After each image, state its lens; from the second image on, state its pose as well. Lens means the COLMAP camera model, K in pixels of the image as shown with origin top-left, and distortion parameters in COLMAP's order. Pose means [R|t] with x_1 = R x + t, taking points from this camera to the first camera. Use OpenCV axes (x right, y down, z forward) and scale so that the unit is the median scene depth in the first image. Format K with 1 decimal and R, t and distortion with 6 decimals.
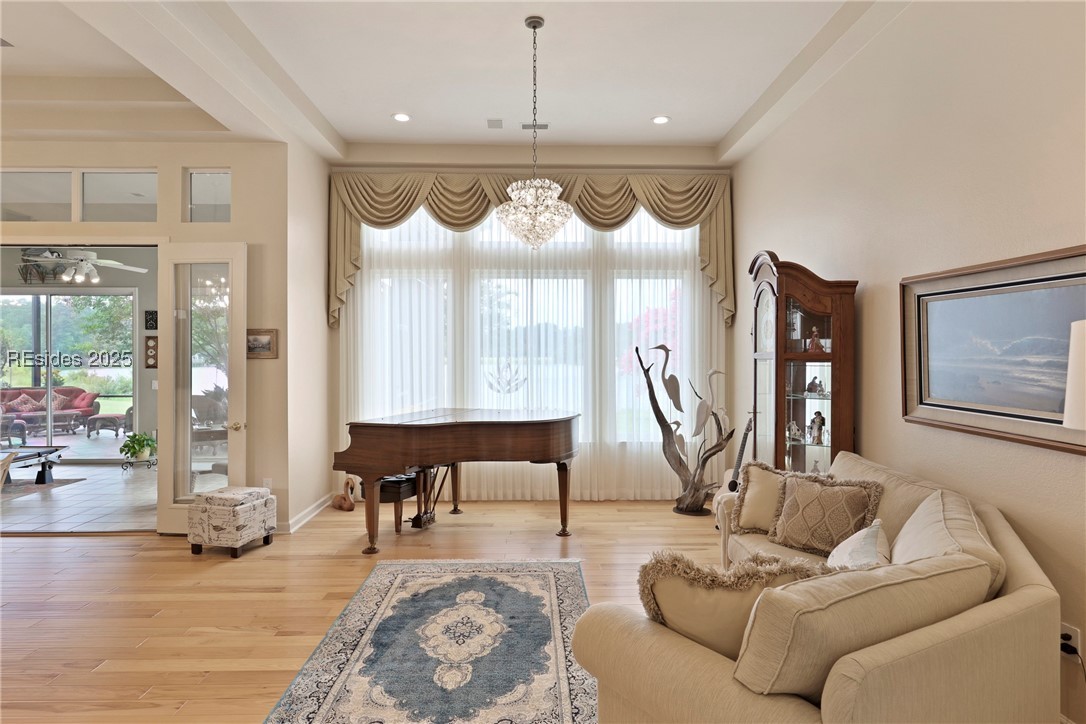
lens RADIAL K [[635.5, 0, 544.3], [0, 635.5, 362.9], [0, 0, 1]] dist [0.000801, -0.000595]
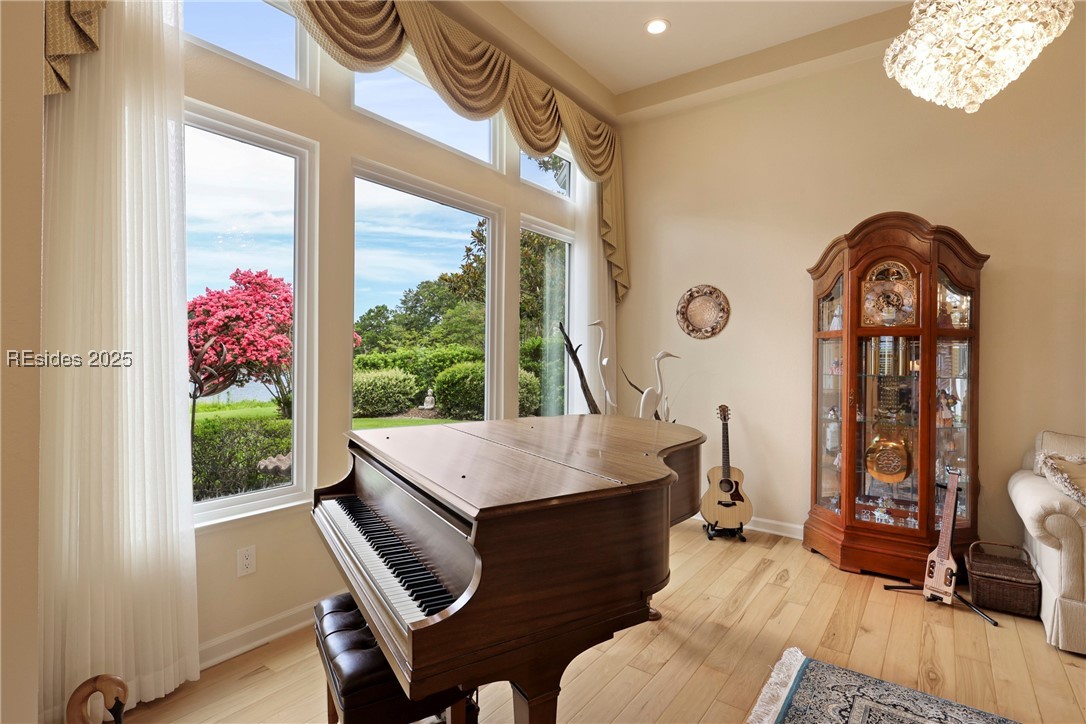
lens RADIAL K [[538.3, 0, 544.0], [0, 538.3, 357.6], [0, 0, 1]] dist [-0.002083, 0.000590]
pose [[0.617245, 0.004578, 0.786758, -0.485036], [-0.001020, 0.999987, -0.005018, 0.026339], [-0.786771, 0.002295, 0.617241, 0.832412]]
